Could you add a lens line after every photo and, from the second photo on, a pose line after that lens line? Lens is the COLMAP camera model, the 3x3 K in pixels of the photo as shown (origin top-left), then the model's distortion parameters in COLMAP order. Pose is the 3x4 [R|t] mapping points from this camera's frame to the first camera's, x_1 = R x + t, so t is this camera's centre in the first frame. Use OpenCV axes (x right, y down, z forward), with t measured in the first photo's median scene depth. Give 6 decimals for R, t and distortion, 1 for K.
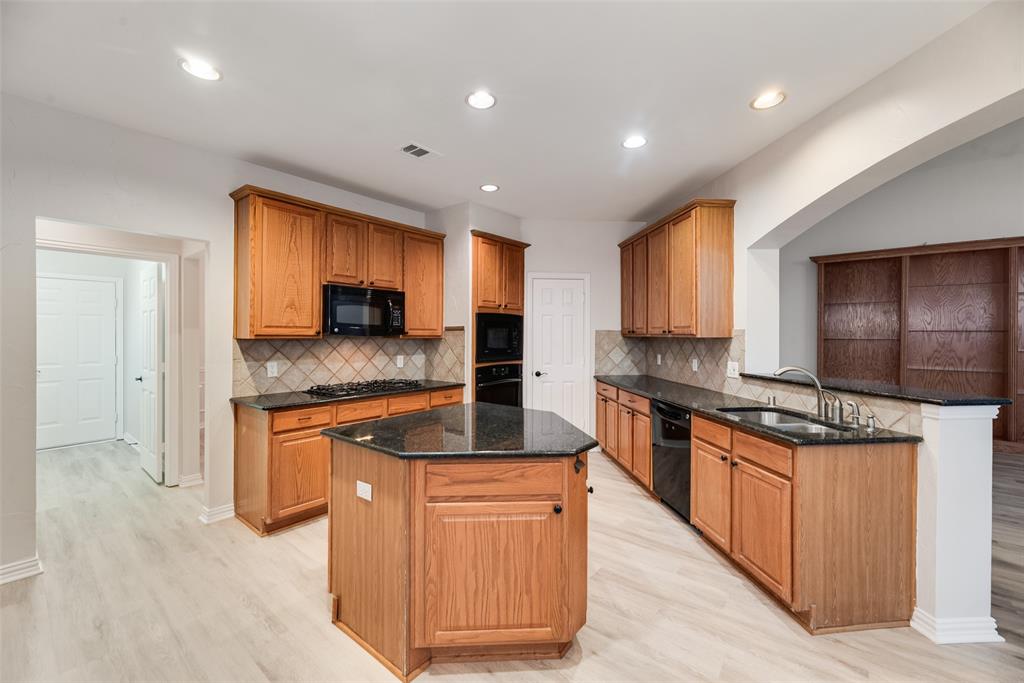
lens RADIAL K [[417.0, 0, 515.7], [0, 417.0, 336.1], [0, 0, 1]] dist [-0.002235, 0.000013]
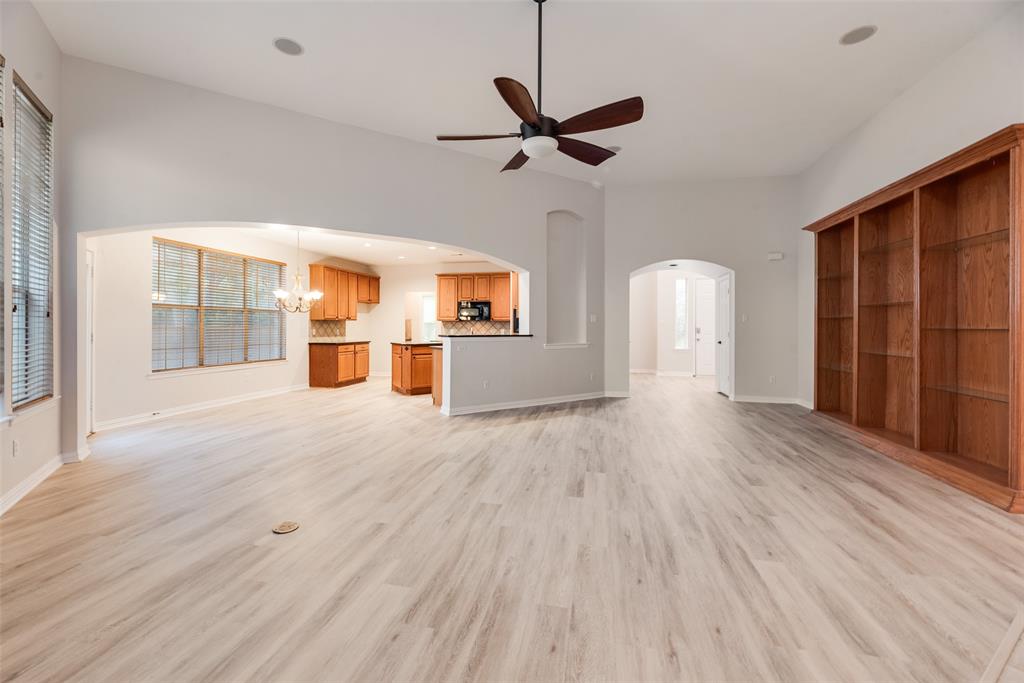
lens RADIAL K [[417.0, 0, 510.8], [0, 417.0, 332.2], [0, 0, 1]] dist [-0.002235, 0.000013]
pose [[0.451652, 0.008760, -0.892151, 1.779512], [-0.005383, 0.999960, 0.007094, 0.048001], [0.892178, 0.001598, 0.451681, 0.039156]]
